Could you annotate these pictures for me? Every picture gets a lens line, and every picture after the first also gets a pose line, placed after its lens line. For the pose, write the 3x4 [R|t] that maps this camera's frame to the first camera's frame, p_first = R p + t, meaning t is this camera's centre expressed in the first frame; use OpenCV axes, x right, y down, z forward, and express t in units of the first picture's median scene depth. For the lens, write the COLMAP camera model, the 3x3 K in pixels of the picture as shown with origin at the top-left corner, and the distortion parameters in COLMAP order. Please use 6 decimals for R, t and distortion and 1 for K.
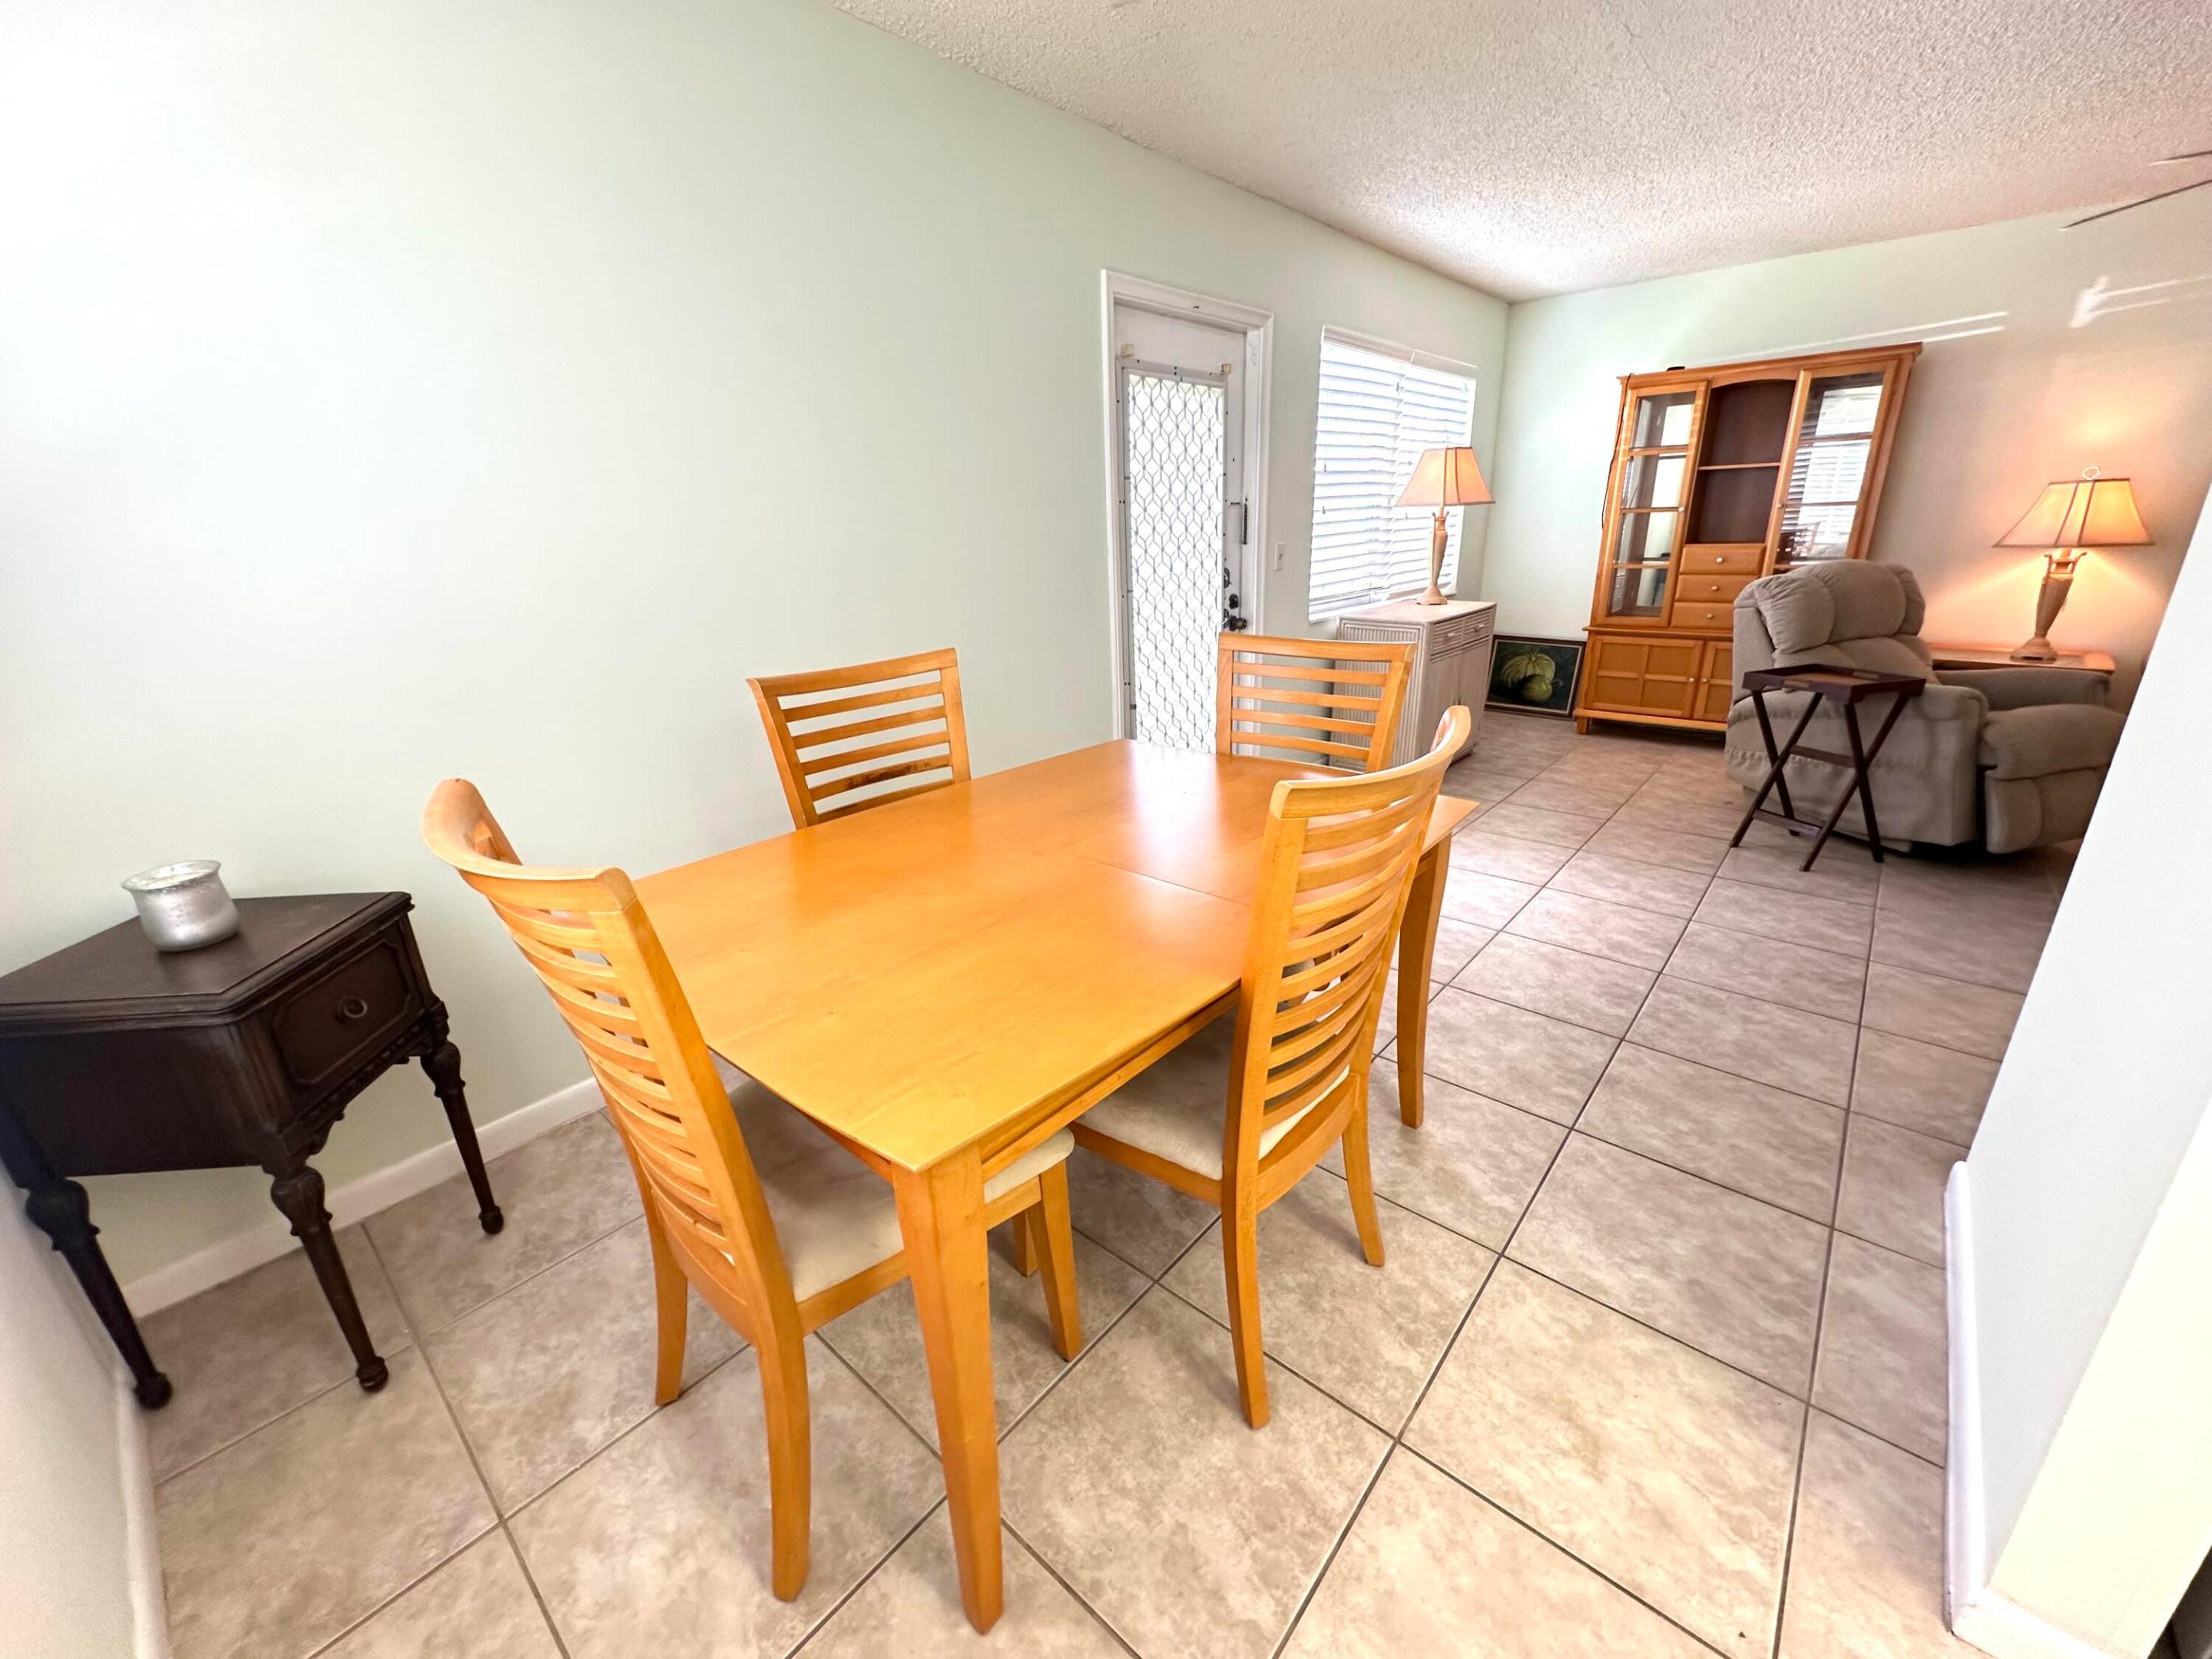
lens RADIAL K [[882.5, 0, 1106.0], [0, 882.5, 829.5], [0, 0, 1]] dist [-0.001706, 0.000019]
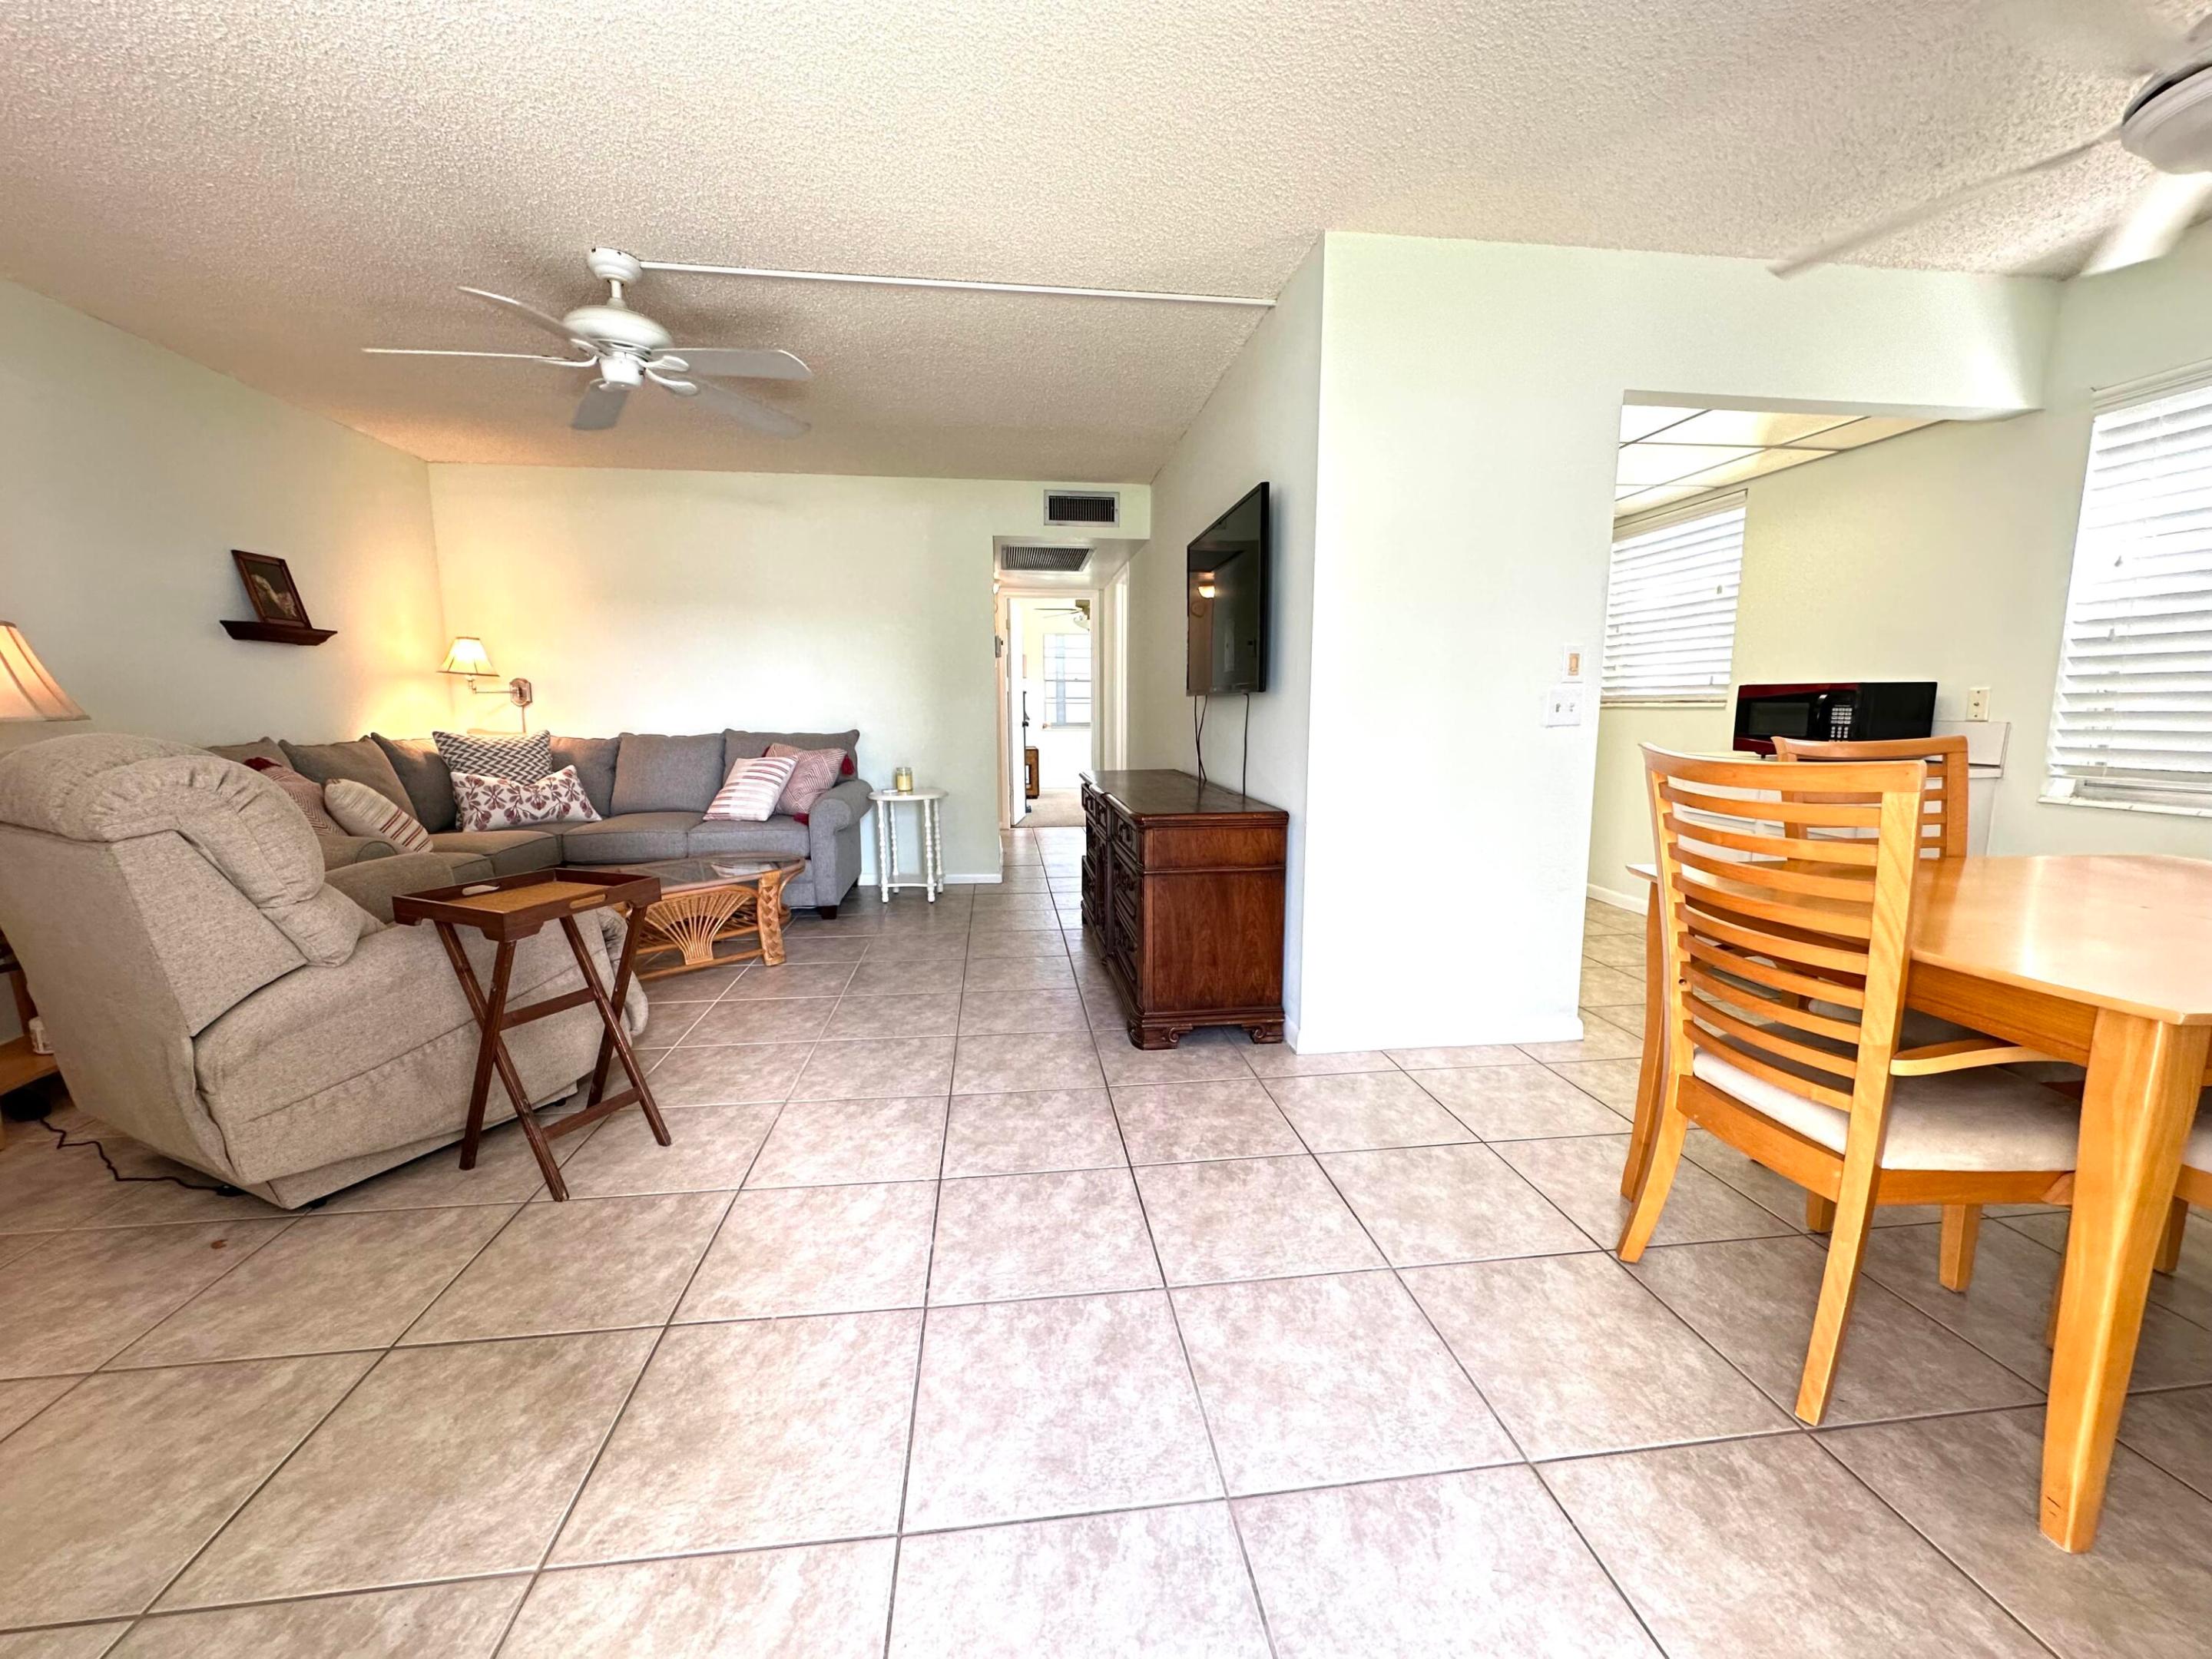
lens RADIAL K [[882.5, 0, 1106.0], [0, 882.5, 829.5], [0, 0, 1]] dist [-0.001706, 0.000019]
pose [[-0.746249, -0.063608, 0.662621, 0.117624], [0.243320, 0.900476, 0.360470, -0.412784], [-0.619603, 0.430229, -0.656503, 1.384804]]
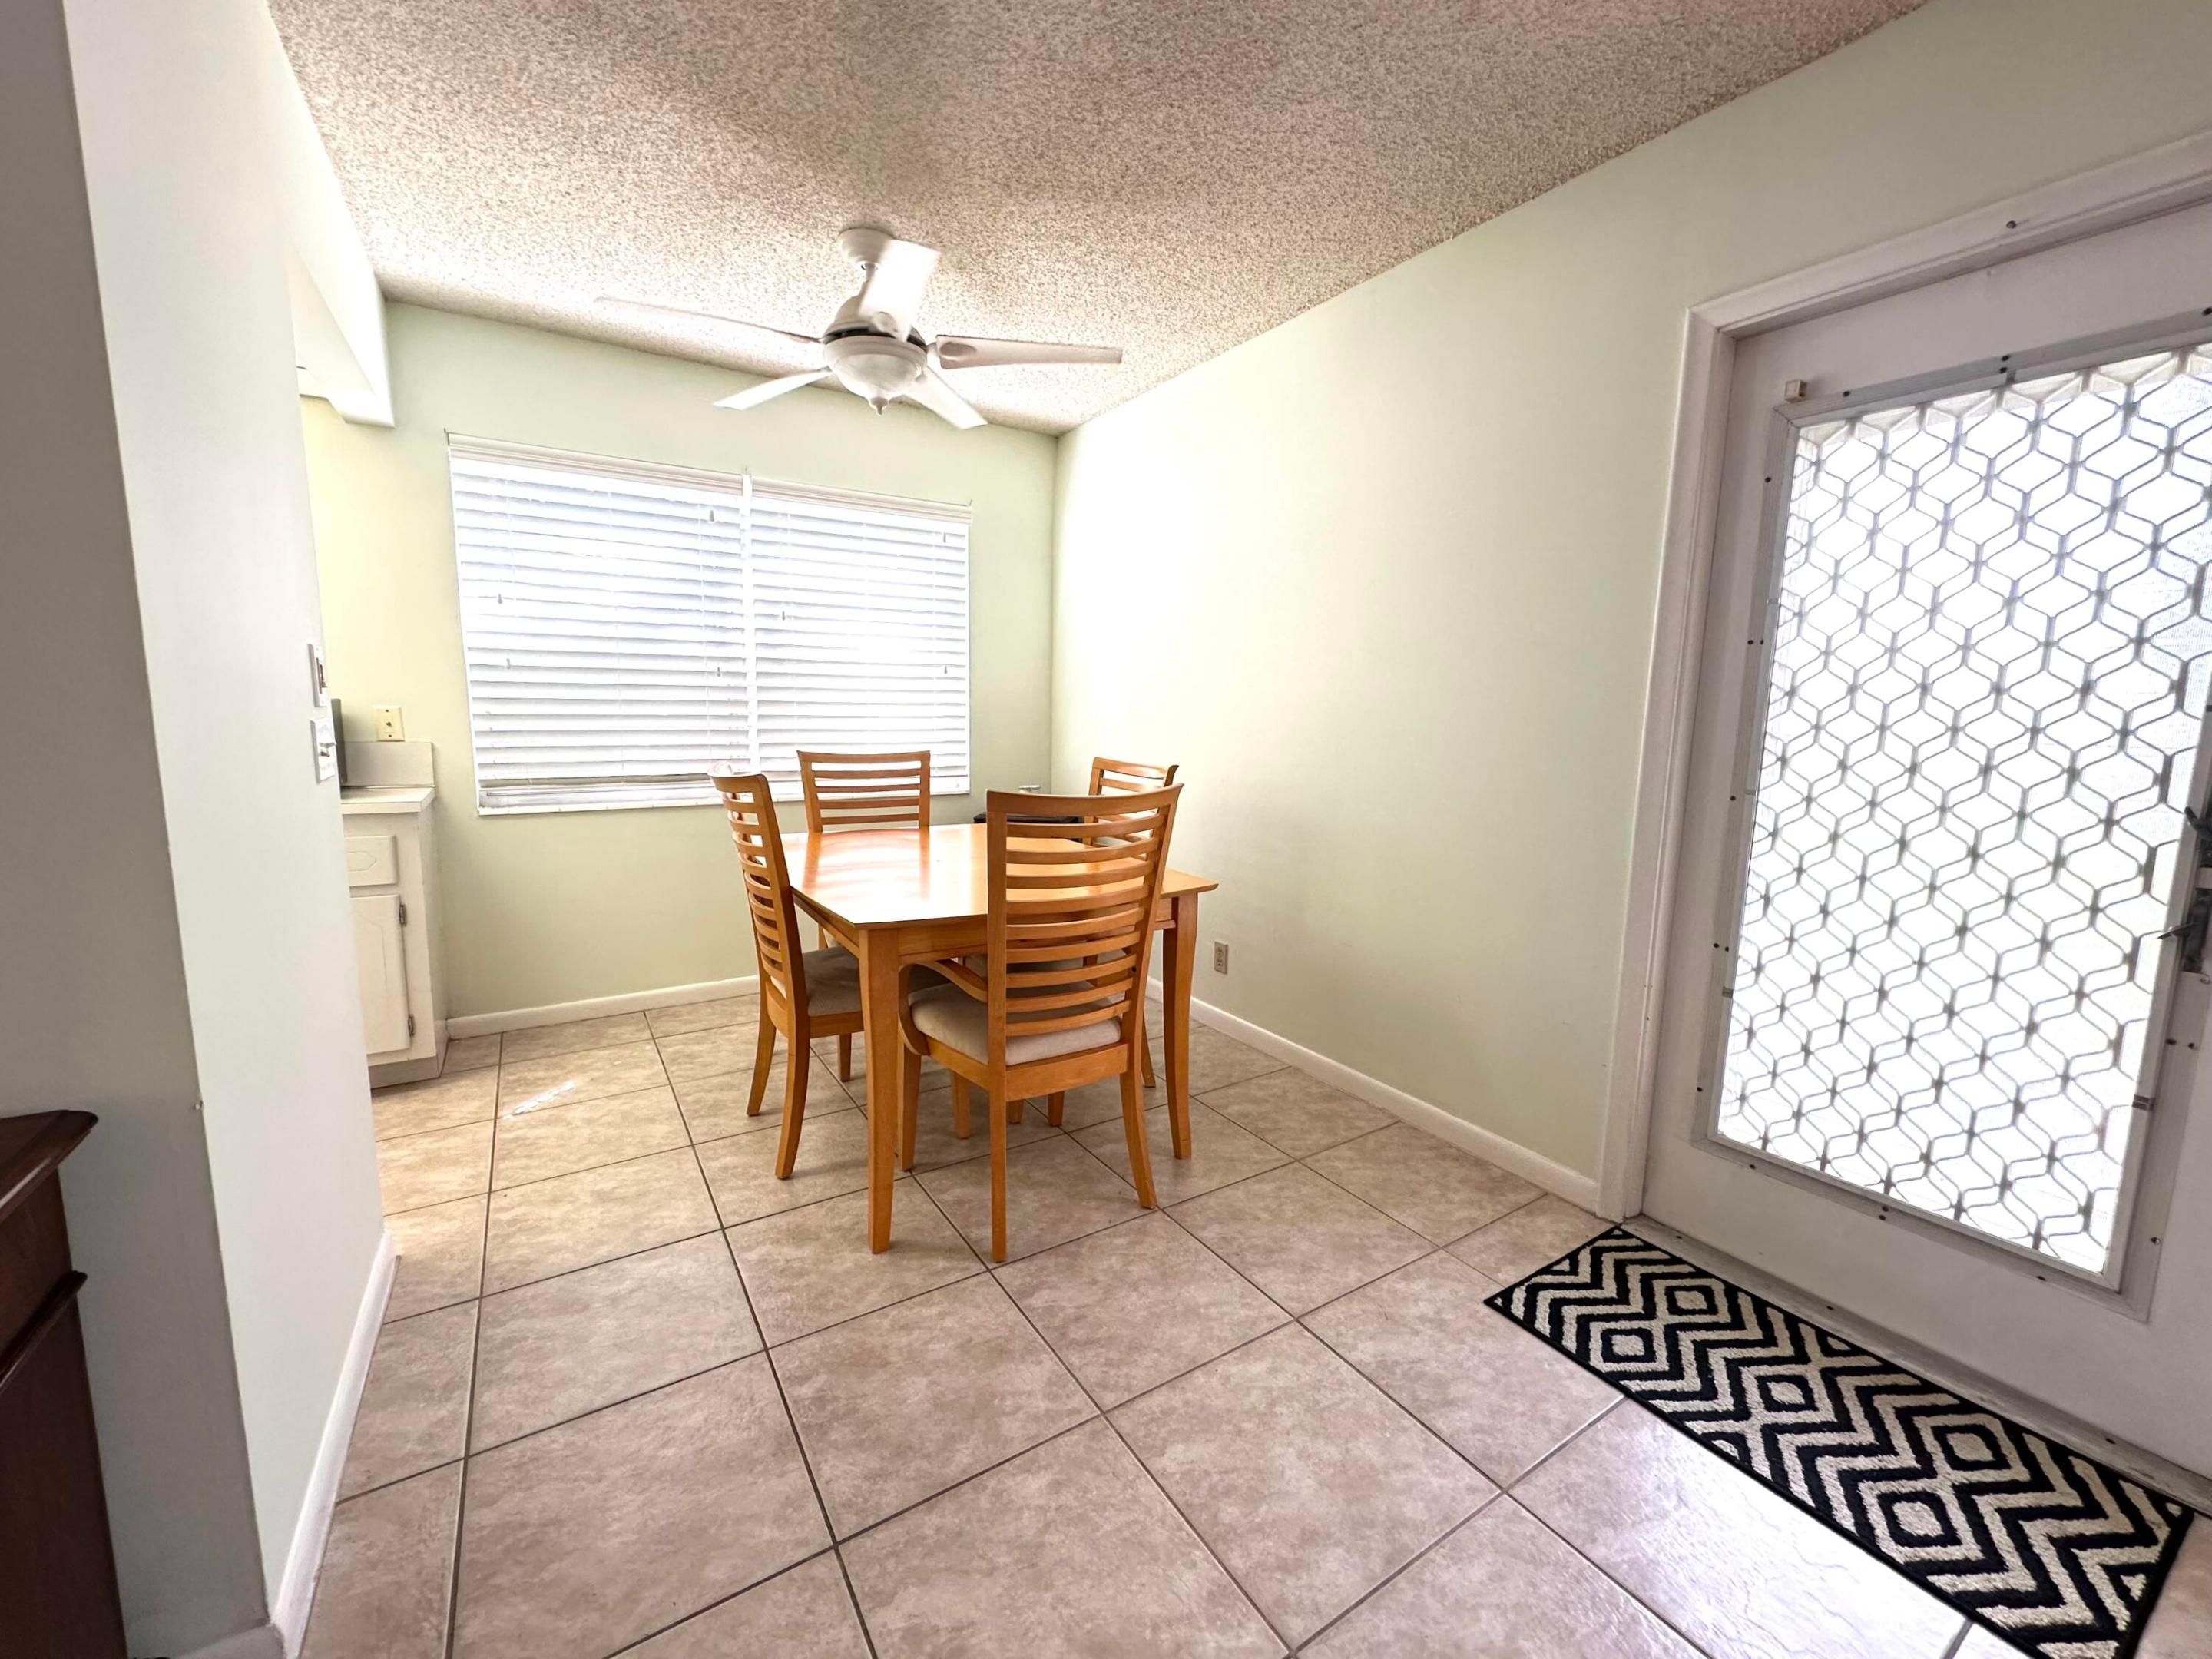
lens RADIAL K [[882.5, 0, 1106.0], [0, 882.5, 829.5], [0, 0, 1]] dist [-0.001706, 0.000019]
pose [[-0.278479, 0.156296, -0.947640, 0.851048], [-0.328981, 0.911460, 0.247005, -0.314230], [0.902342, 0.380541, -0.202405, 0.935956]]
